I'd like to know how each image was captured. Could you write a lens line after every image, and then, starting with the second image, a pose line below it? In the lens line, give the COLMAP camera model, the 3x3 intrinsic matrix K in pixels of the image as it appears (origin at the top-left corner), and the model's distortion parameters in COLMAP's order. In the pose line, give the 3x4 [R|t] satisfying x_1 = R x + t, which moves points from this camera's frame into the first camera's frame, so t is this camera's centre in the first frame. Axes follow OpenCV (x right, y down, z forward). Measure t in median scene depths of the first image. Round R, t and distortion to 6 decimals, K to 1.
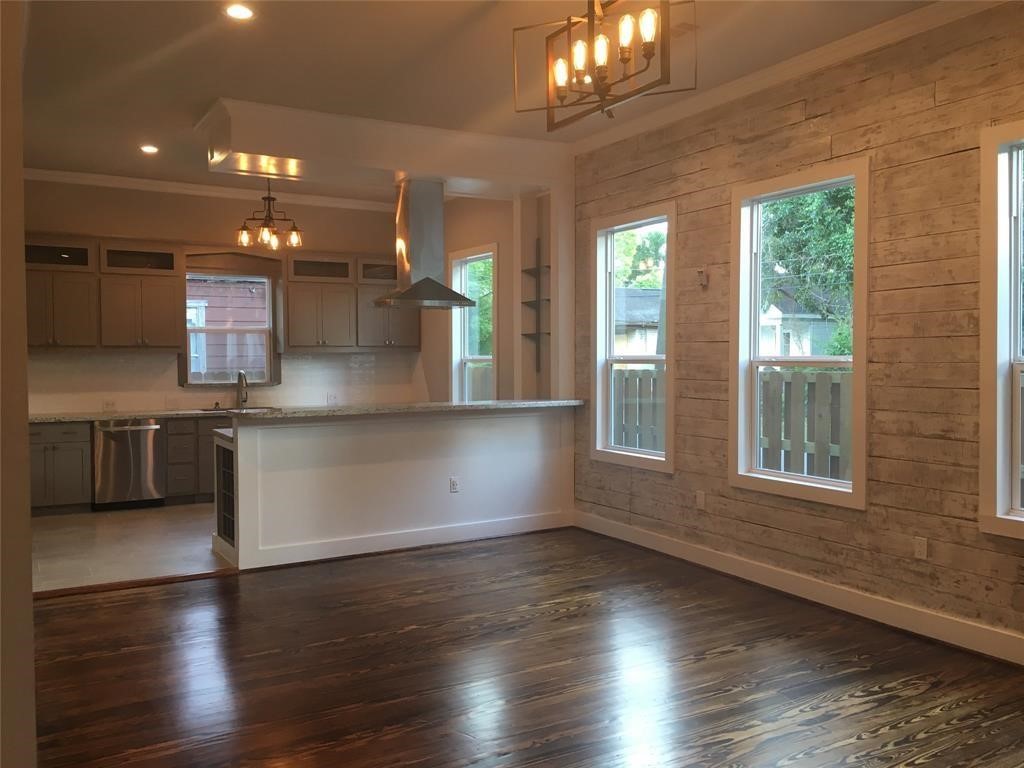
lens RADIAL K [[869.5, 0, 512.0], [0, 869.5, 384.0], [0, 0, 1]] dist [0.092826, -0.121112]
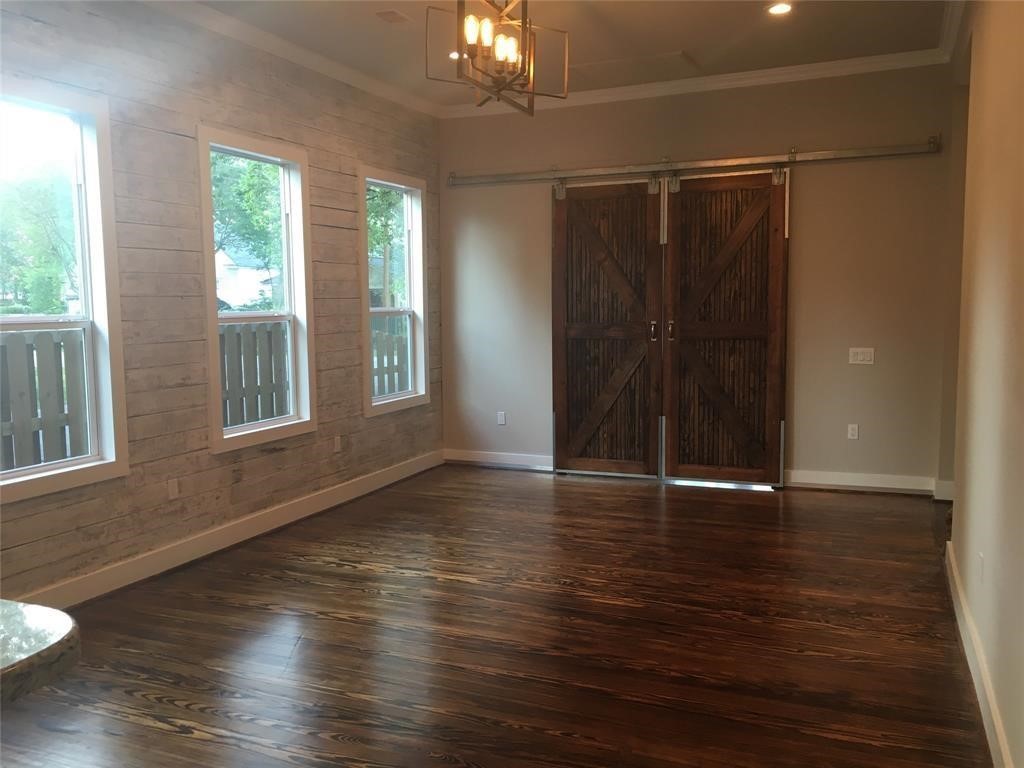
lens RADIAL K [[869.5, 0, 512.0], [0, 869.5, 384.0], [0, 0, 1]] dist [0.092826, -0.121112]
pose [[-0.603203, -0.065459, 0.794897, -0.610909], [0.039161, 0.992994, 0.111489, -0.046168], [-0.796626, 0.098379, -0.596414, 1.221269]]
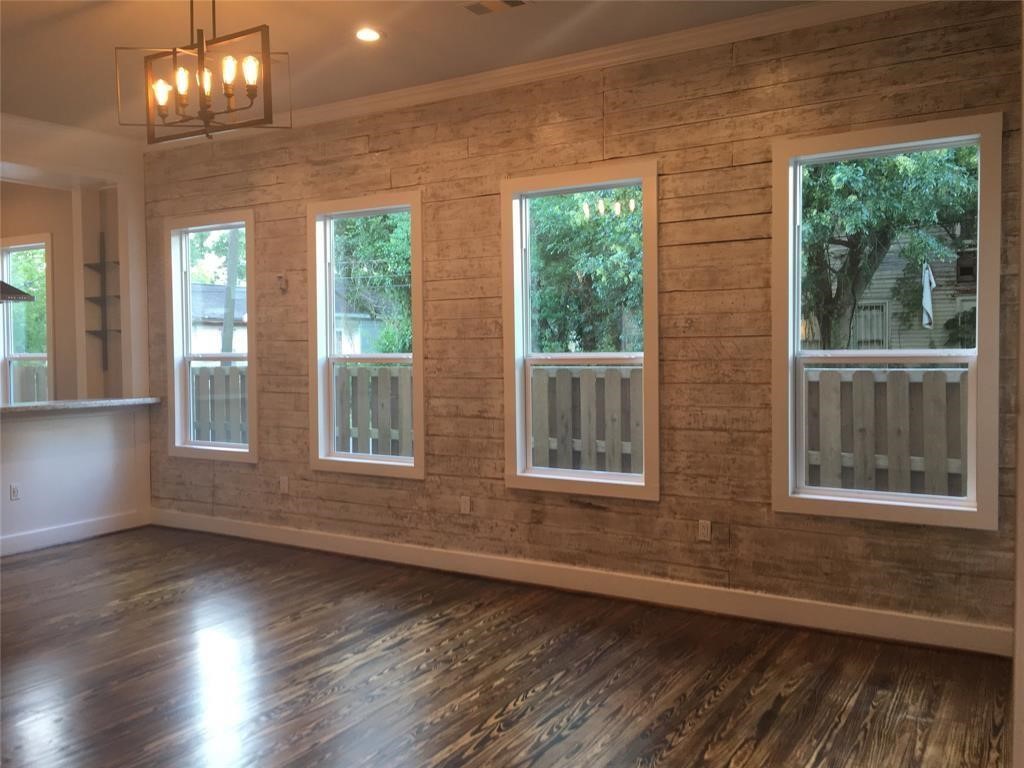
lens RADIAL K [[869.5, 0, 512.0], [0, 869.5, 384.0], [0, 0, 1]] dist [0.092826, -0.121112]
pose [[0.875730, -0.020398, 0.482370, -0.073499], [0.018648, 0.999791, 0.008424, 0.002596], [-0.482440, 0.001618, 0.875927, -0.120500]]
